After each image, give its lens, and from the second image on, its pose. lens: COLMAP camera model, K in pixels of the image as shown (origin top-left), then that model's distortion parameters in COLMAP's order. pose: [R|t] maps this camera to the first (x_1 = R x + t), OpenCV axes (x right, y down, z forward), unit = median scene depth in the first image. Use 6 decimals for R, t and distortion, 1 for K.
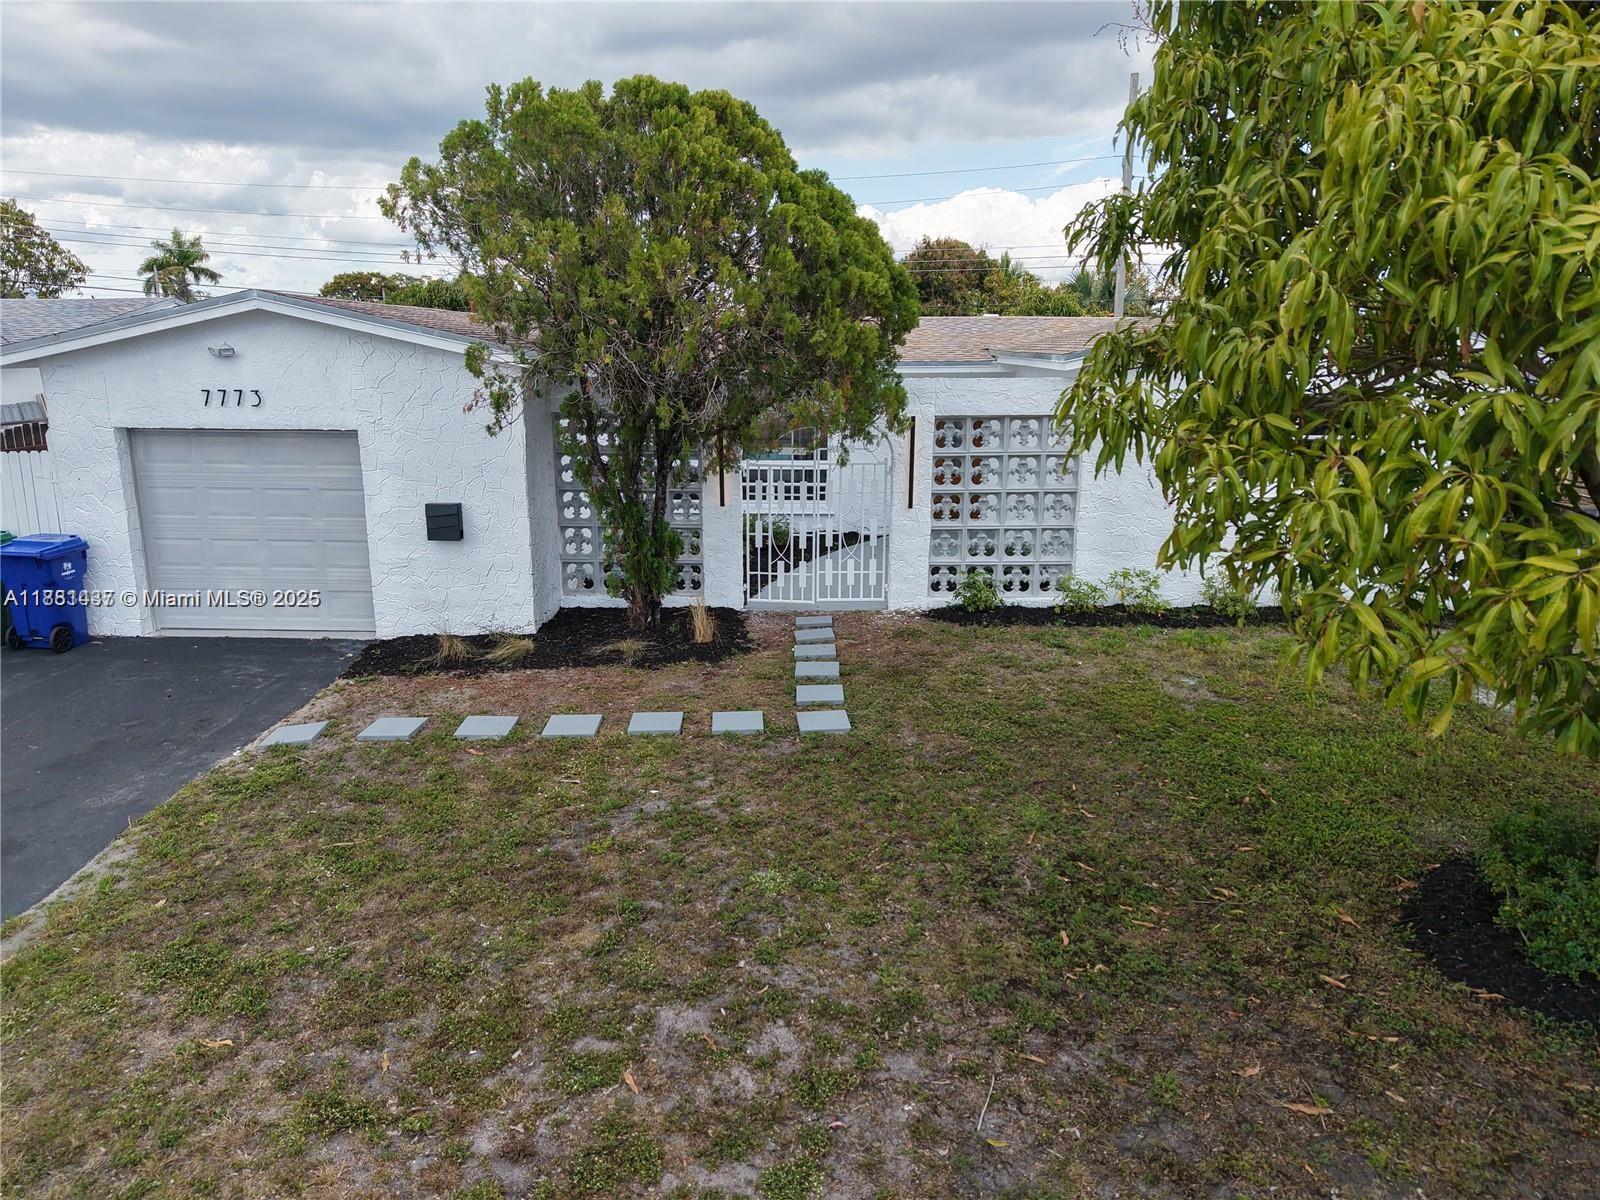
lens RADIAL K [[1094.8, 0, 766.2], [0, 1094.8, 590.8], [0, 0, 1]] dist [0.130575, -0.224996]
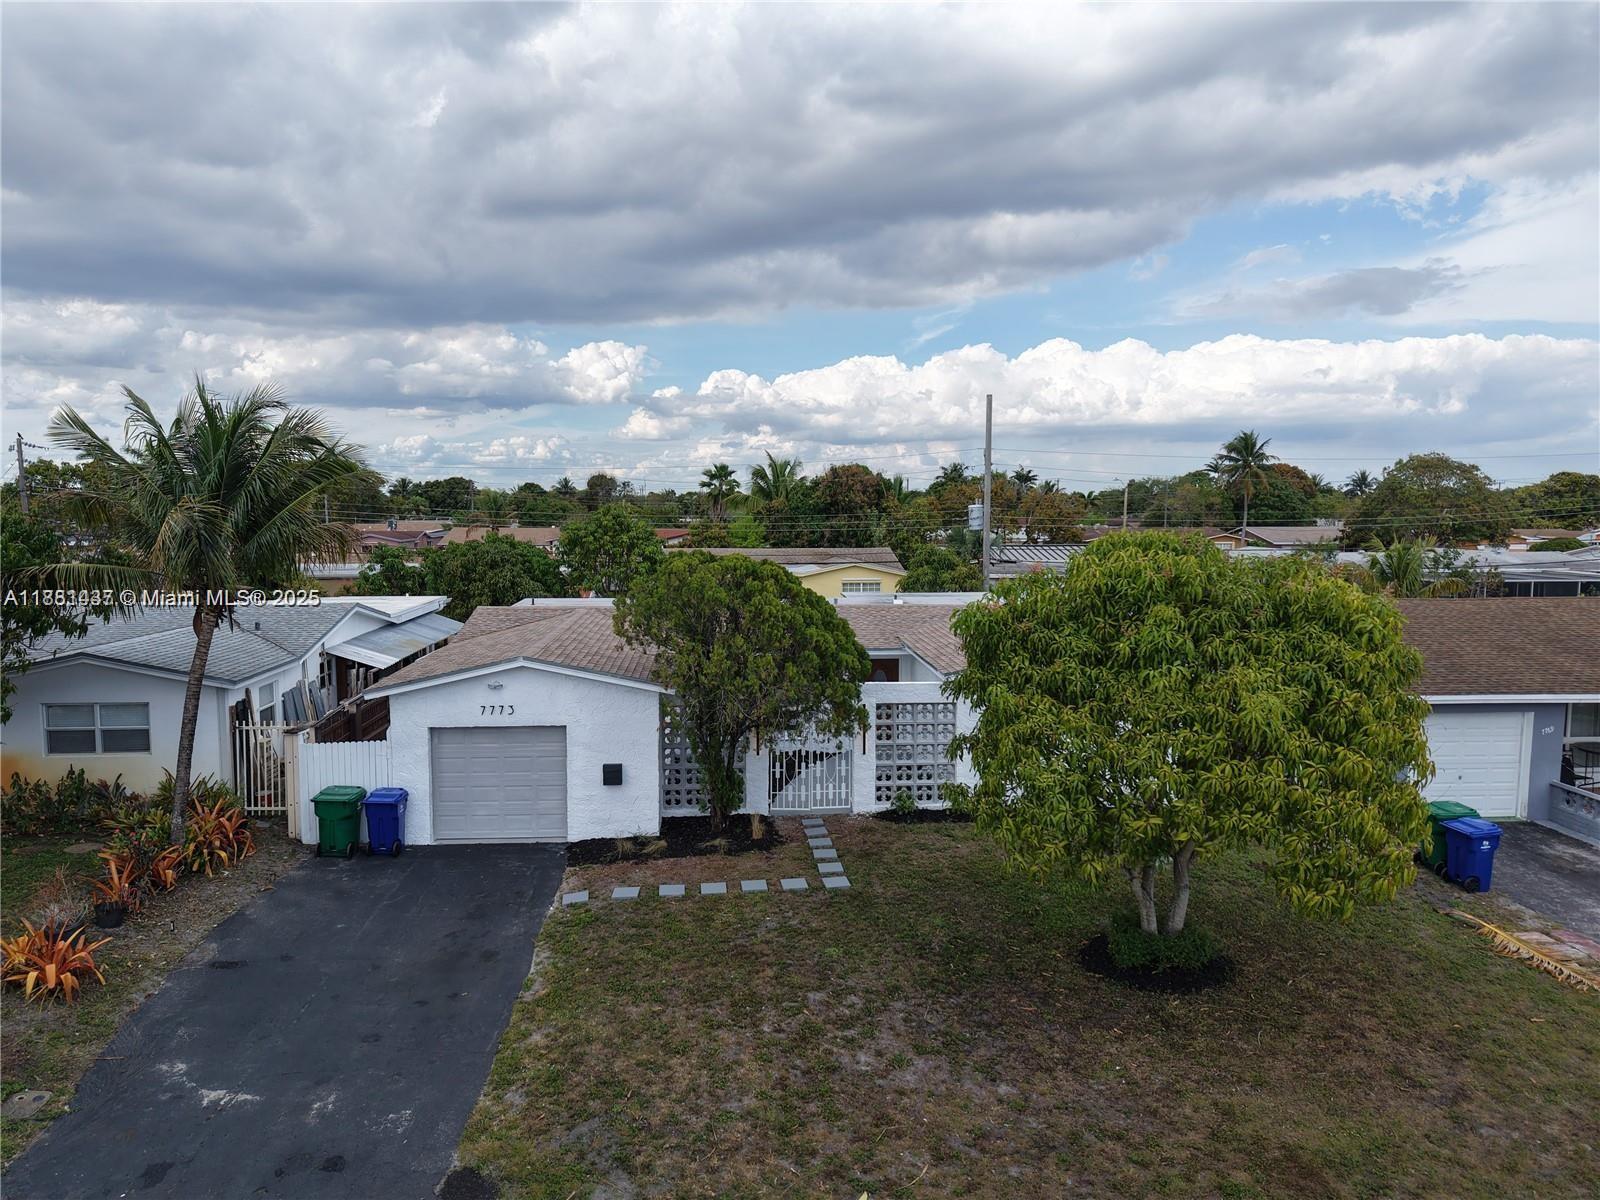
lens RADIAL K [[1094.8, 0, 766.2], [0, 1094.8, 590.8], [0, 0, 1]] dist [0.130575, -0.224996]
pose [[0.995983, -0.010972, 0.088867, -0.222246], [0.022987, 0.990534, -0.135326, -0.124686], [-0.086541, 0.136825, 0.986808, -0.948460]]
